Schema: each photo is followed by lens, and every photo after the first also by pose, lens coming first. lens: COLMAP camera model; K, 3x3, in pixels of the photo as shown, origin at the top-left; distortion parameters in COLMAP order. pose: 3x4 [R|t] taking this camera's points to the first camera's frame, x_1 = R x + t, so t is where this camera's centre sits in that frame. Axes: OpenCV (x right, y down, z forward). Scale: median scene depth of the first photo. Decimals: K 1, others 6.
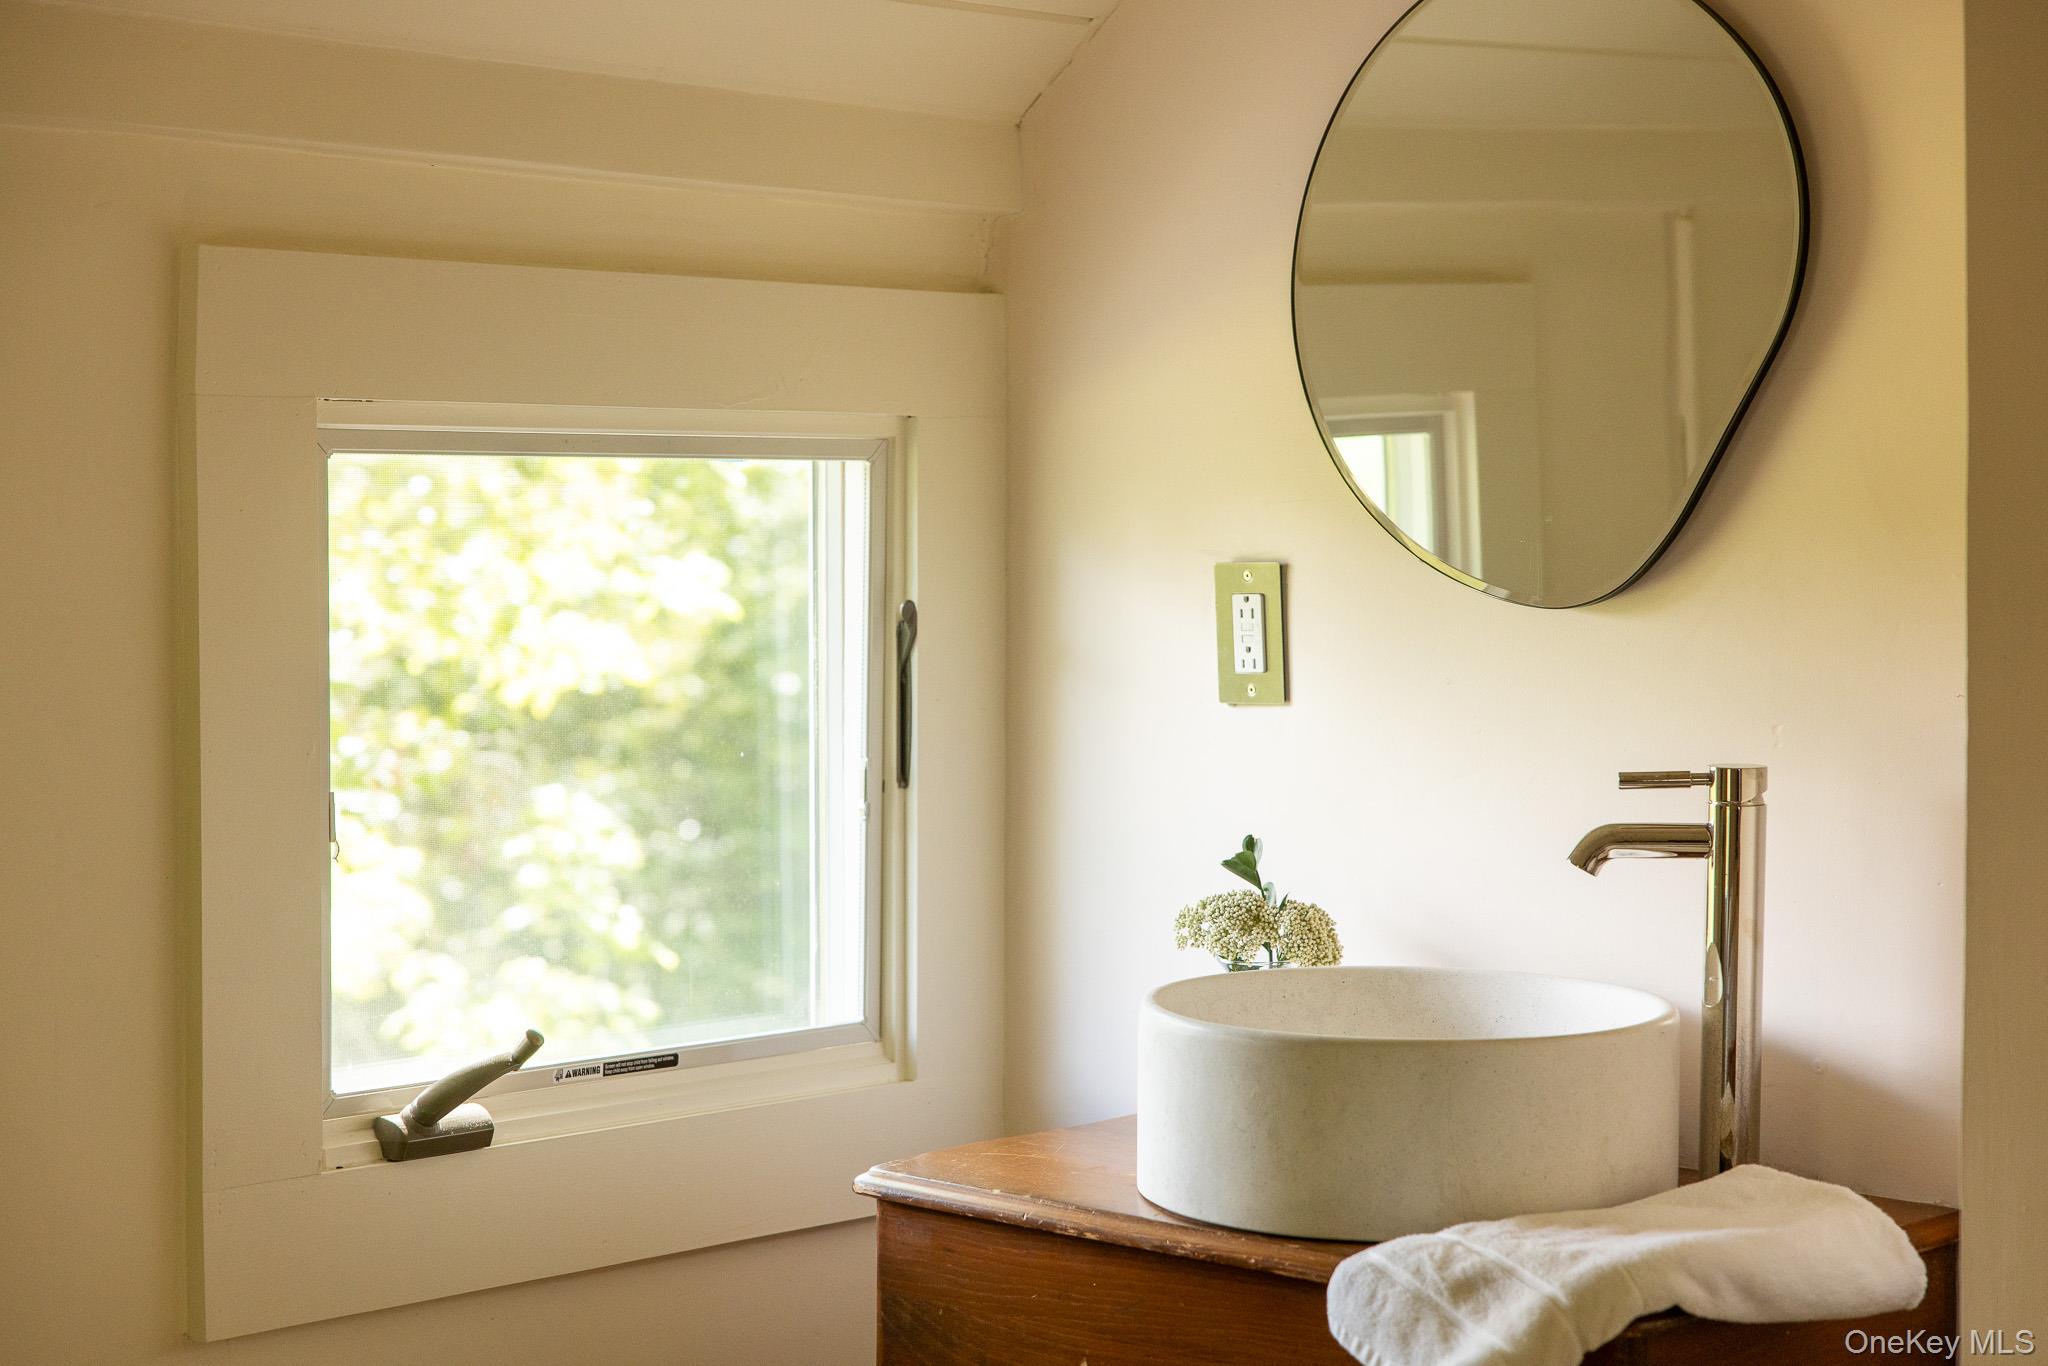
lens RADIAL K [[3932.8, 0, 1024.0], [0, 3932.8, 683.0], [0, 0, 1]] dist [0.044085, 0.044858]
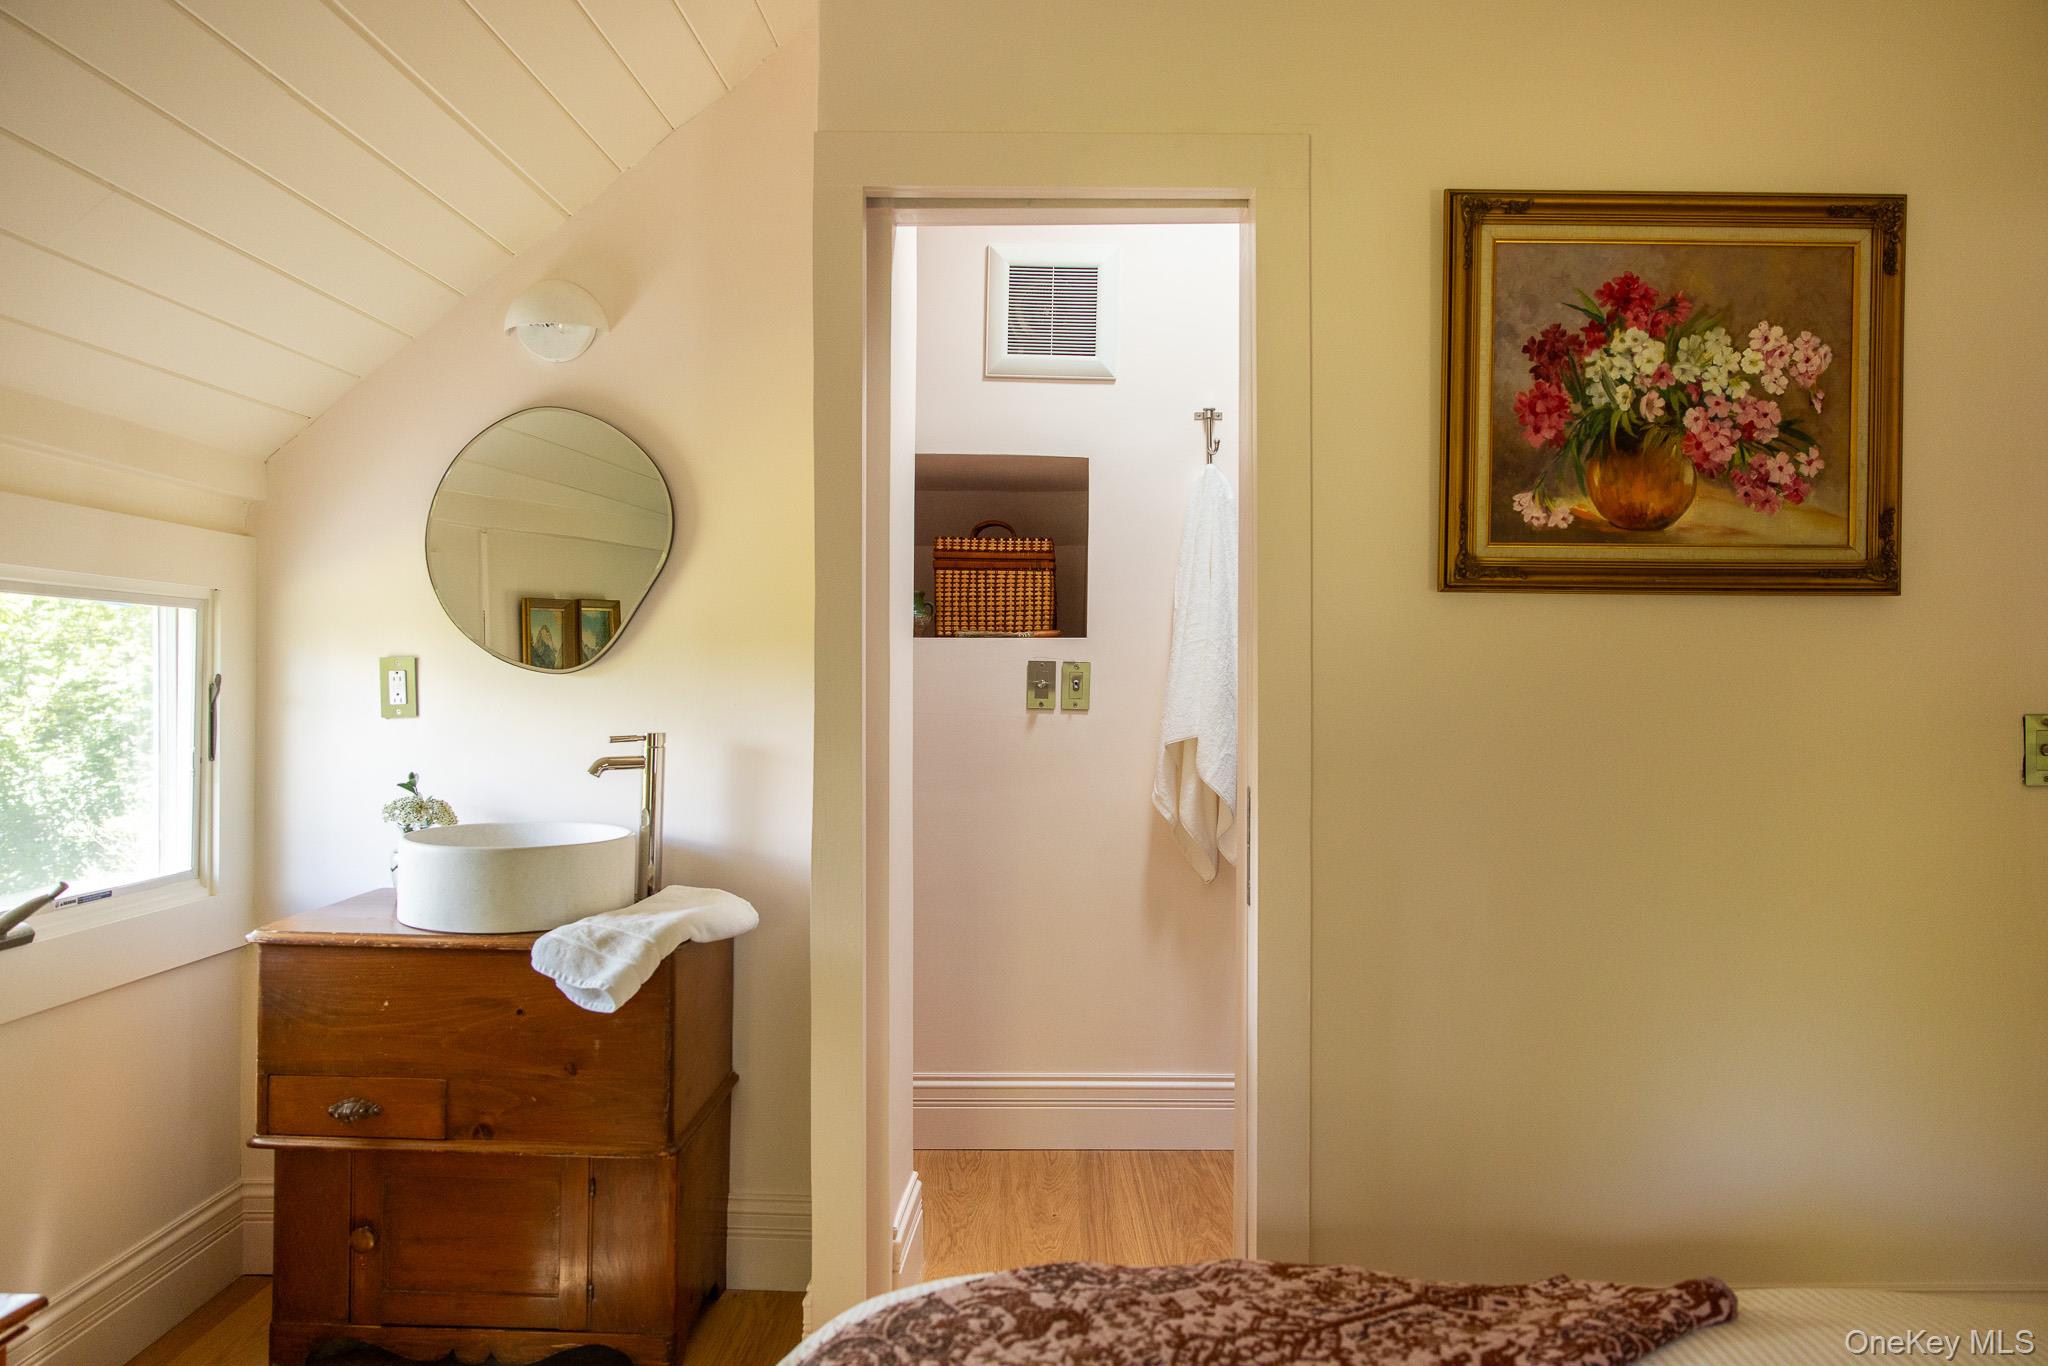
lens RADIAL K [[1383.5, 0, 1030.1], [0, 1383.5, 721.3], [0, 0, 1]] dist [-0.003029, 0.000884]
pose [[0.758936, -0.016079, 0.650966, -0.207930], [0.025149, 0.999673, -0.004628, 0.022459], [-0.650679, 0.019883, 0.759093, 0.144088]]
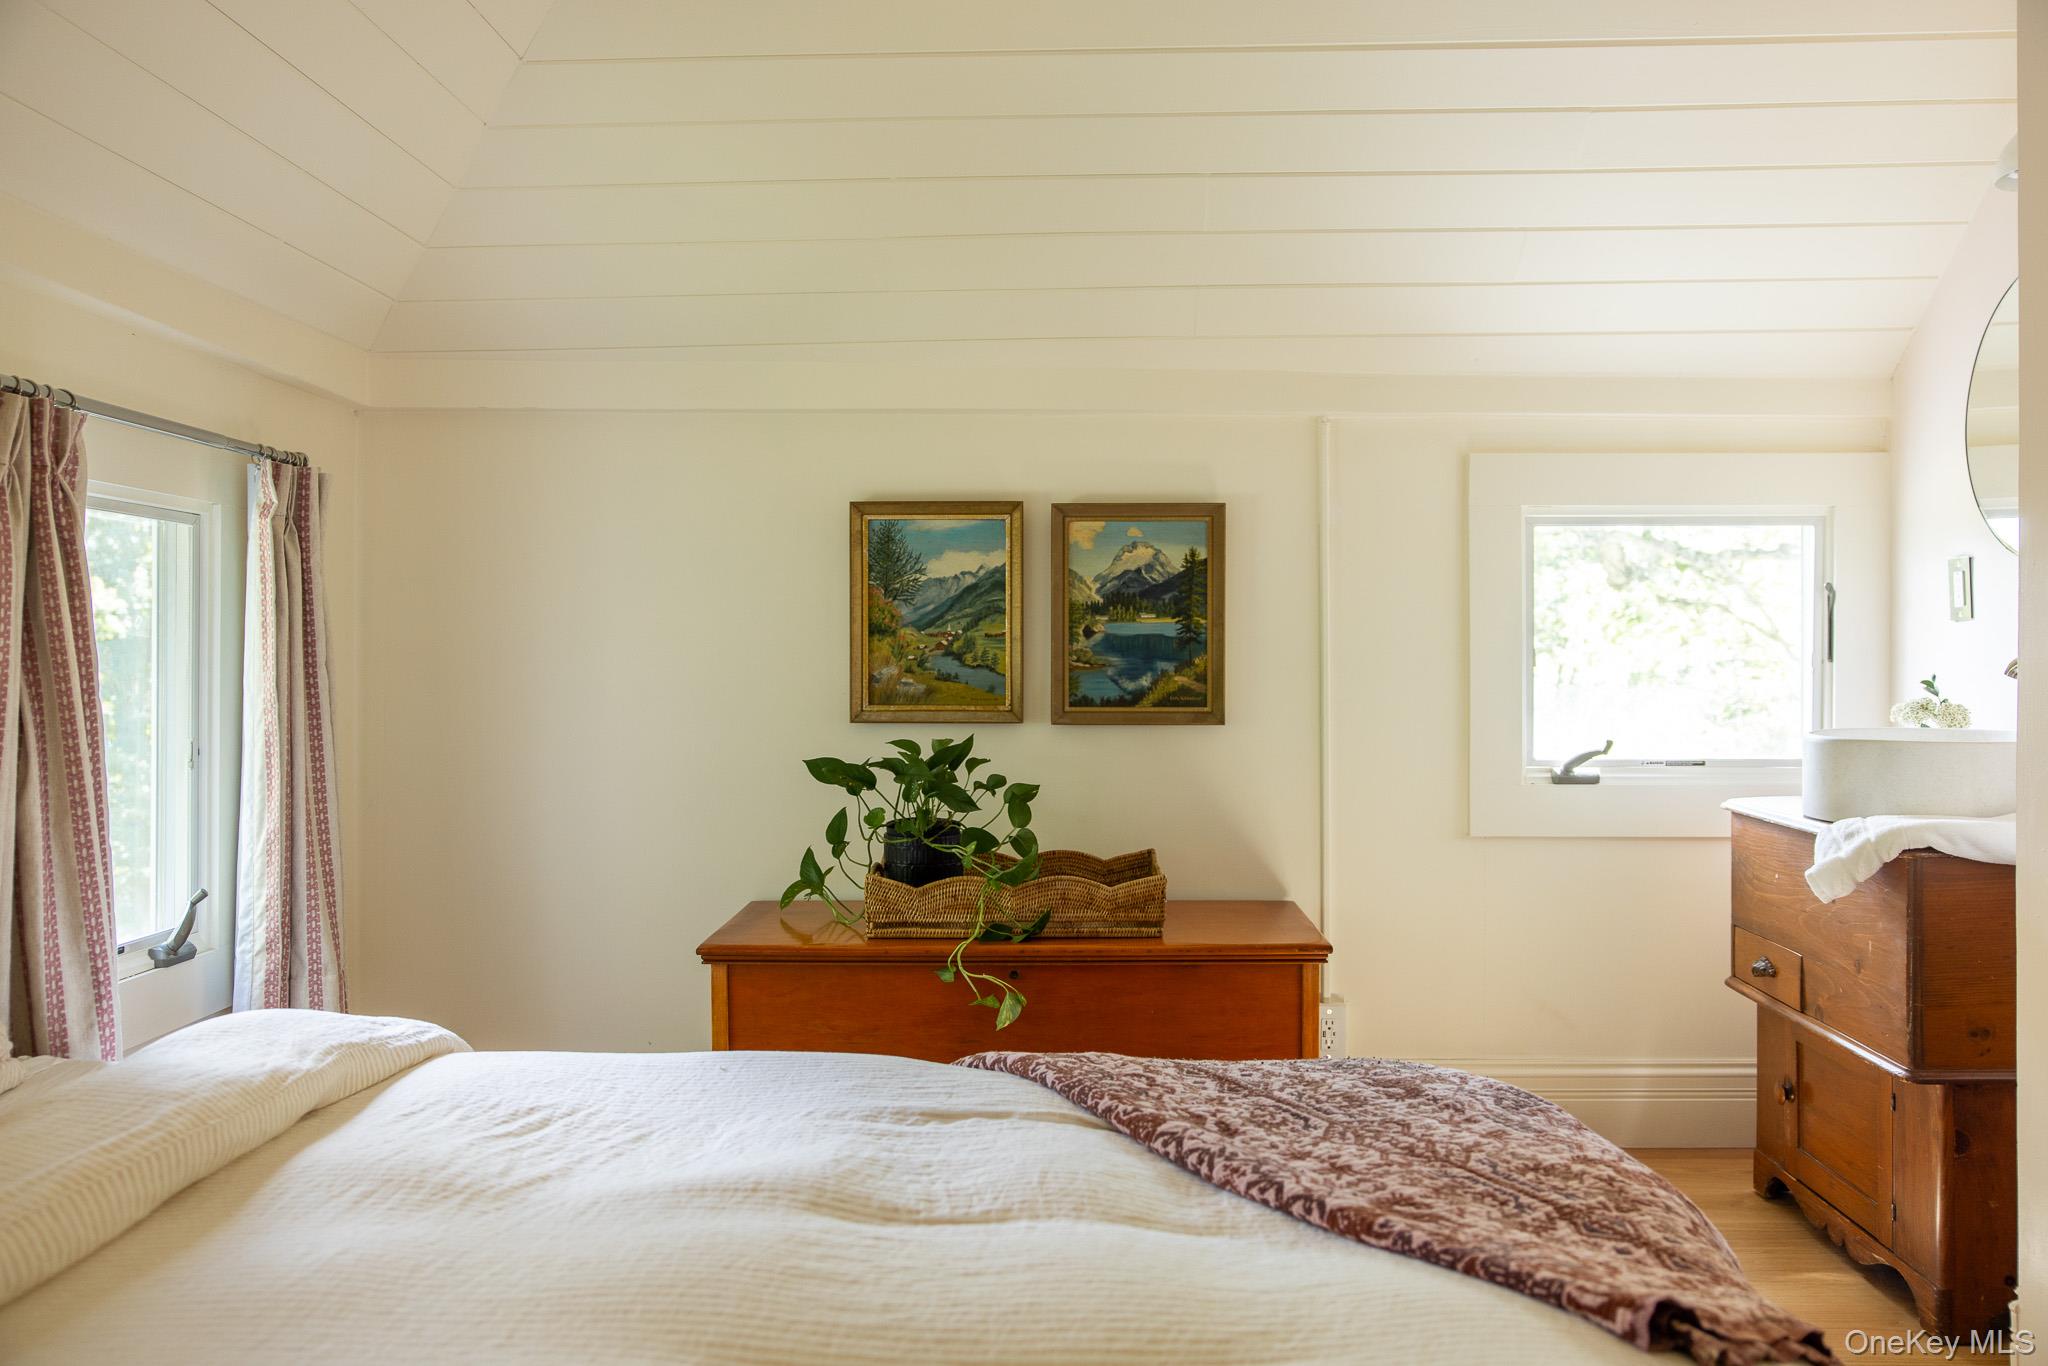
lens RADIAL K [[1601.9, 0, 1024.9], [0, 1601.9, 731.3], [0, 0, 1]] dist [-0.001943, -0.002351]
pose [[0.653007, 0.035436, -0.756522, 0.437983], [-0.035571, 0.999237, 0.016101, 0.079154], [0.756516, 0.016396, 0.653770, -0.007803]]
